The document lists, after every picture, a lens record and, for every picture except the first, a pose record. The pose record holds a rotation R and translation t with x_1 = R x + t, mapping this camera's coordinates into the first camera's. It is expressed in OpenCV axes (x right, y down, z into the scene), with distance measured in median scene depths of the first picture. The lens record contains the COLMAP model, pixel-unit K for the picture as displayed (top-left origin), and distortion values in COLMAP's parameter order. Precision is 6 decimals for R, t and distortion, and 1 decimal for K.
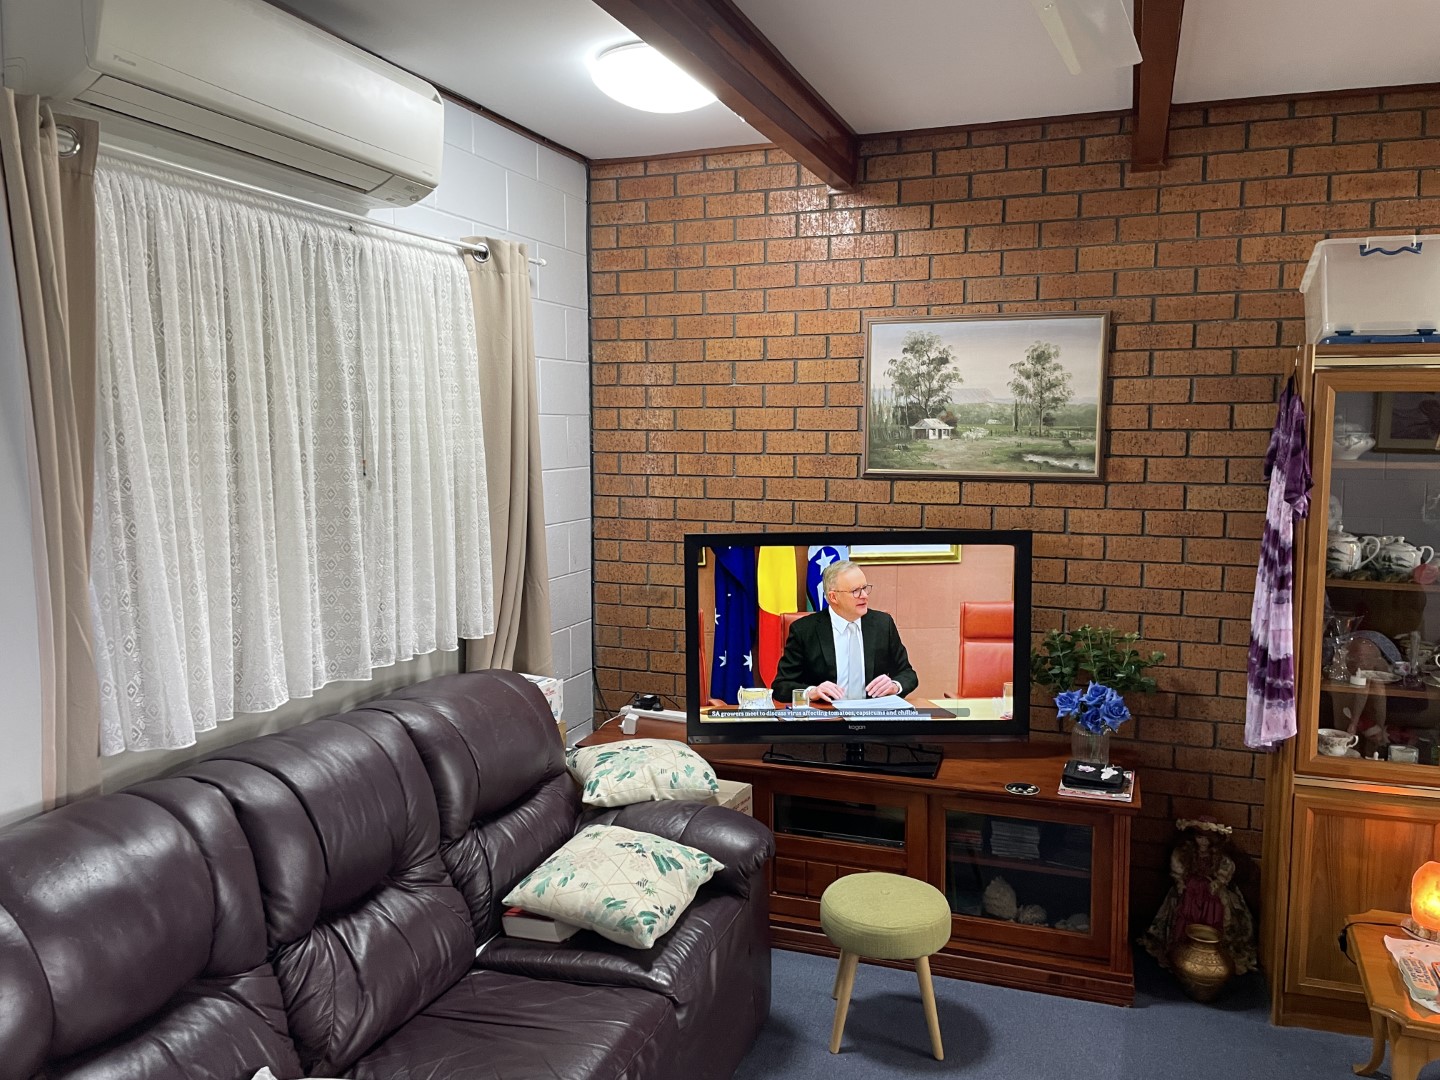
lens RADIAL K [[1092.1, 0, 720.1], [0, 1092.1, 545.2], [0, 0, 1]] dist [0.036508, -0.042934]
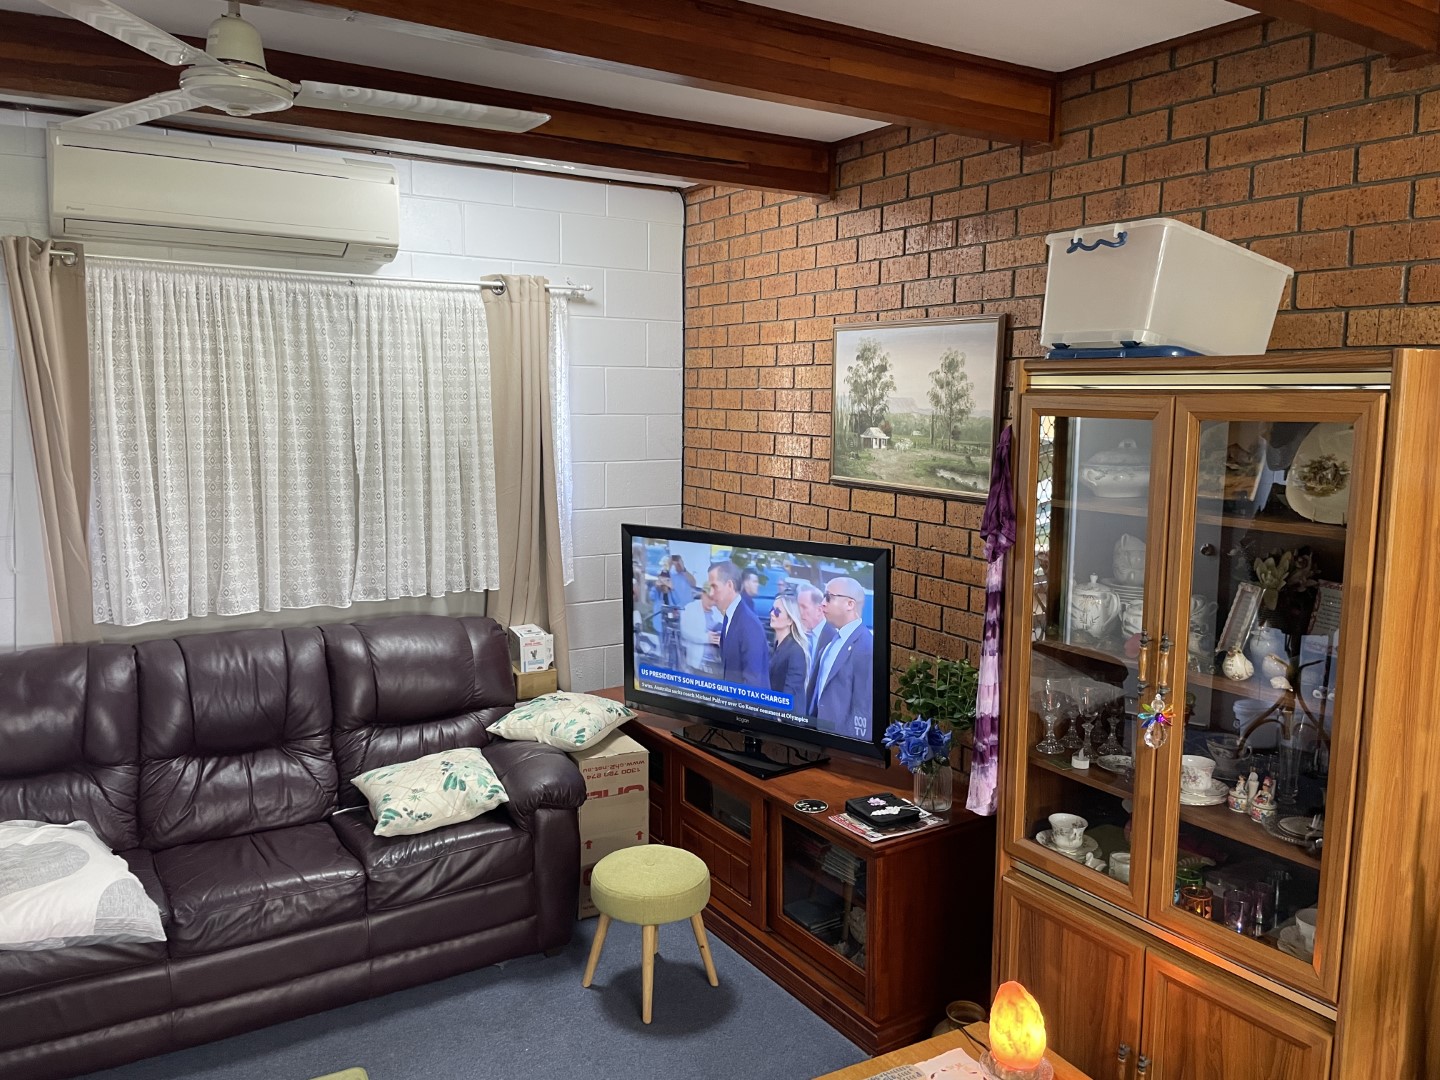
lens RADIAL K [[1092.1, 0, 749.2], [0, 1092.1, 549.3], [0, 0, 1]] dist [0.036508, -0.042934]
pose [[0.793716, 0.095412, -0.600759, 0.727174], [-0.078239, 0.995431, 0.054725, -0.053772], [0.603236, 0.003567, 0.797555, 0.158298]]
